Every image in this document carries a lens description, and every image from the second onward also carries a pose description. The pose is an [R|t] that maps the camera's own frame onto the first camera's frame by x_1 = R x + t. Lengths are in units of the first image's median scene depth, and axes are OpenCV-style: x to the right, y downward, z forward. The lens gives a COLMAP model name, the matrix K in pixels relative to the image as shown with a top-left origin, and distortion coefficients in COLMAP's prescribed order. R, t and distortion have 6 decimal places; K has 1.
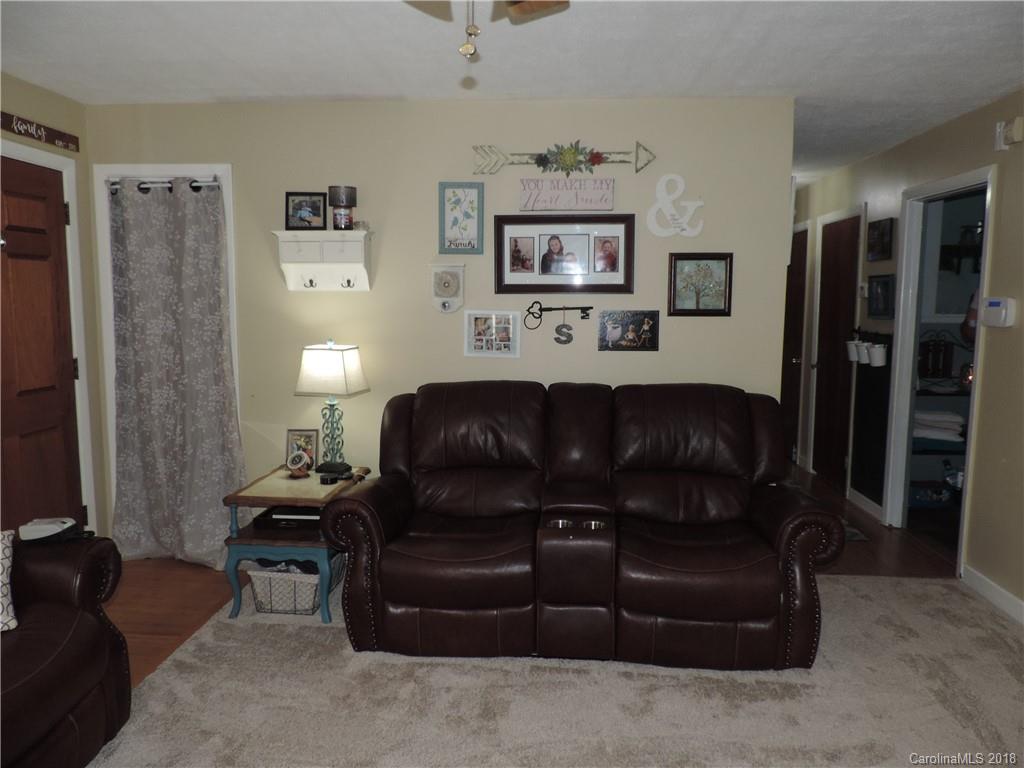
lens RADIAL K [[730.0, 0, 515.7], [0, 730.0, 381.5], [0, 0, 1]] dist [-0.015005, -0.002762]
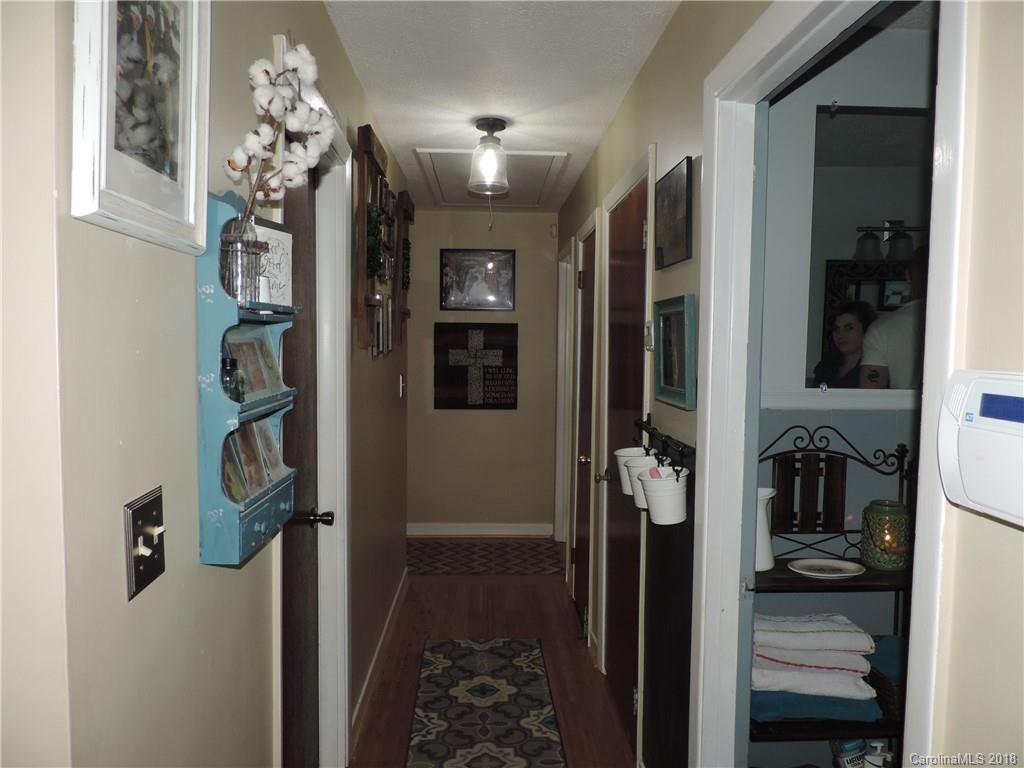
lens RADIAL K [[730.0, 0, 515.7], [0, 730.0, 381.5], [0, 0, 1]] dist [-0.015005, -0.002762]
pose [[0.994692, 0.000855, 0.102895, 0.358129], [0.004929, 0.998422, -0.055943, -0.073924], [-0.102780, 0.056153, 0.993118, 0.579560]]
